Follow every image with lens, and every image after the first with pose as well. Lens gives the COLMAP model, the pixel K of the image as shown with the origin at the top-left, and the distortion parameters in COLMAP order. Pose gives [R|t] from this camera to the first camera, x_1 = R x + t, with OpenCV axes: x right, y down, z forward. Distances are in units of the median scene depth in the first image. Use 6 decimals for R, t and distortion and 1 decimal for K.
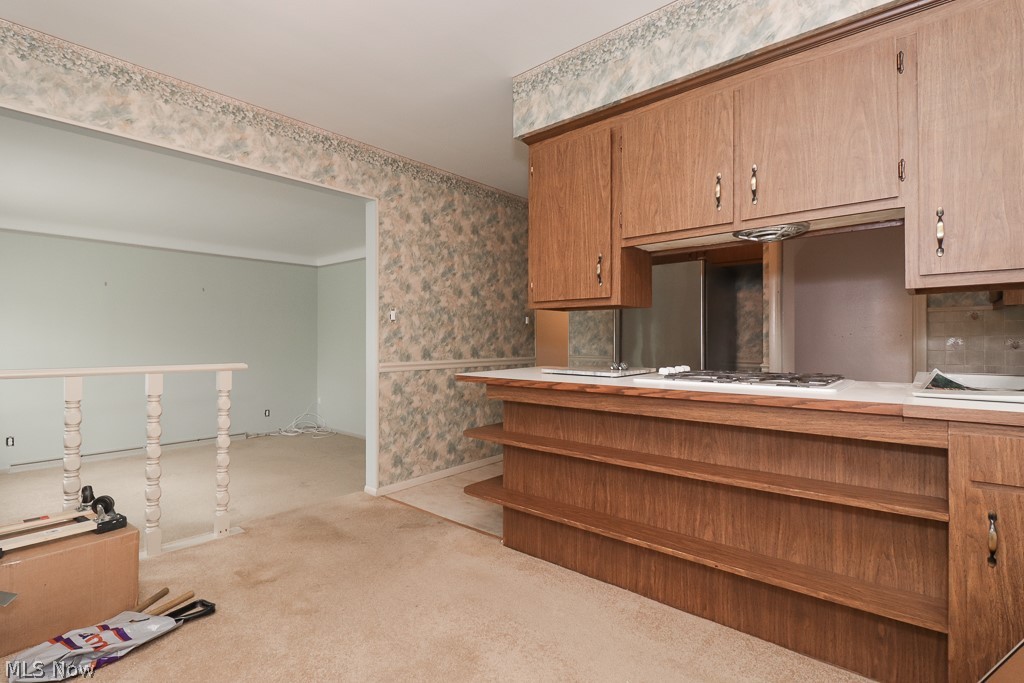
lens RADIAL K [[473.6, 0, 512.0], [0, 473.6, 341.5], [0, 0, 1]] dist [-0.001205, -0.000266]
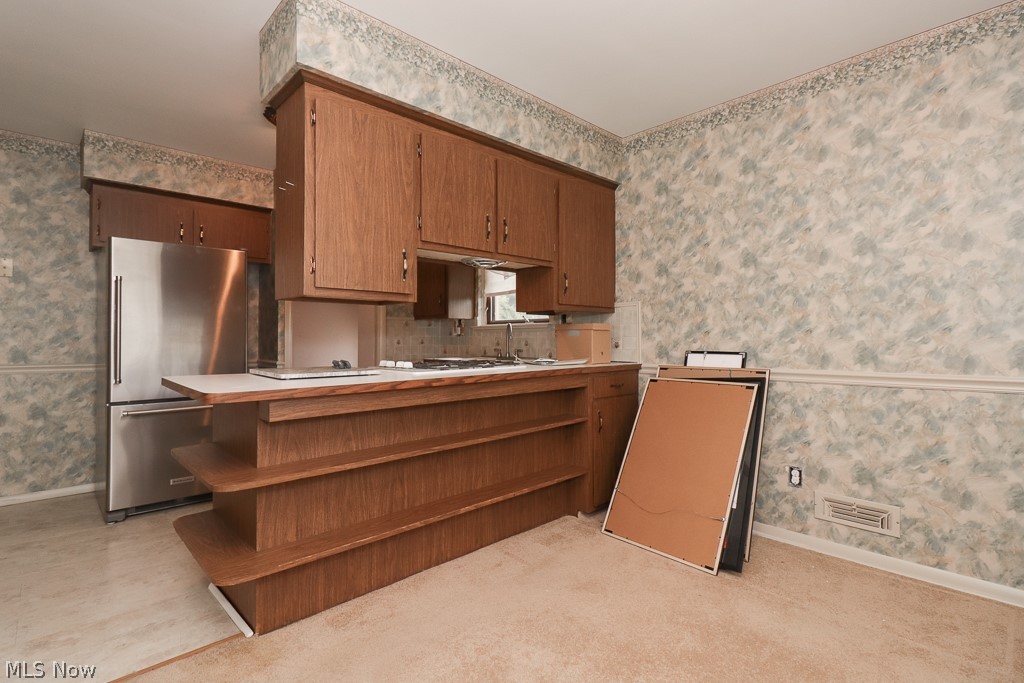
lens RADIAL K [[485.1, 0, 510.4], [0, 485.1, 337.9], [0, 0, 1]] dist [-0.000884, -0.001328]
pose [[0.107809, 0.003606, 0.994165, -0.798227], [0.007799, 0.999960, -0.004473, 0.007332], [-0.994141, 0.008236, 0.107777, 0.665158]]
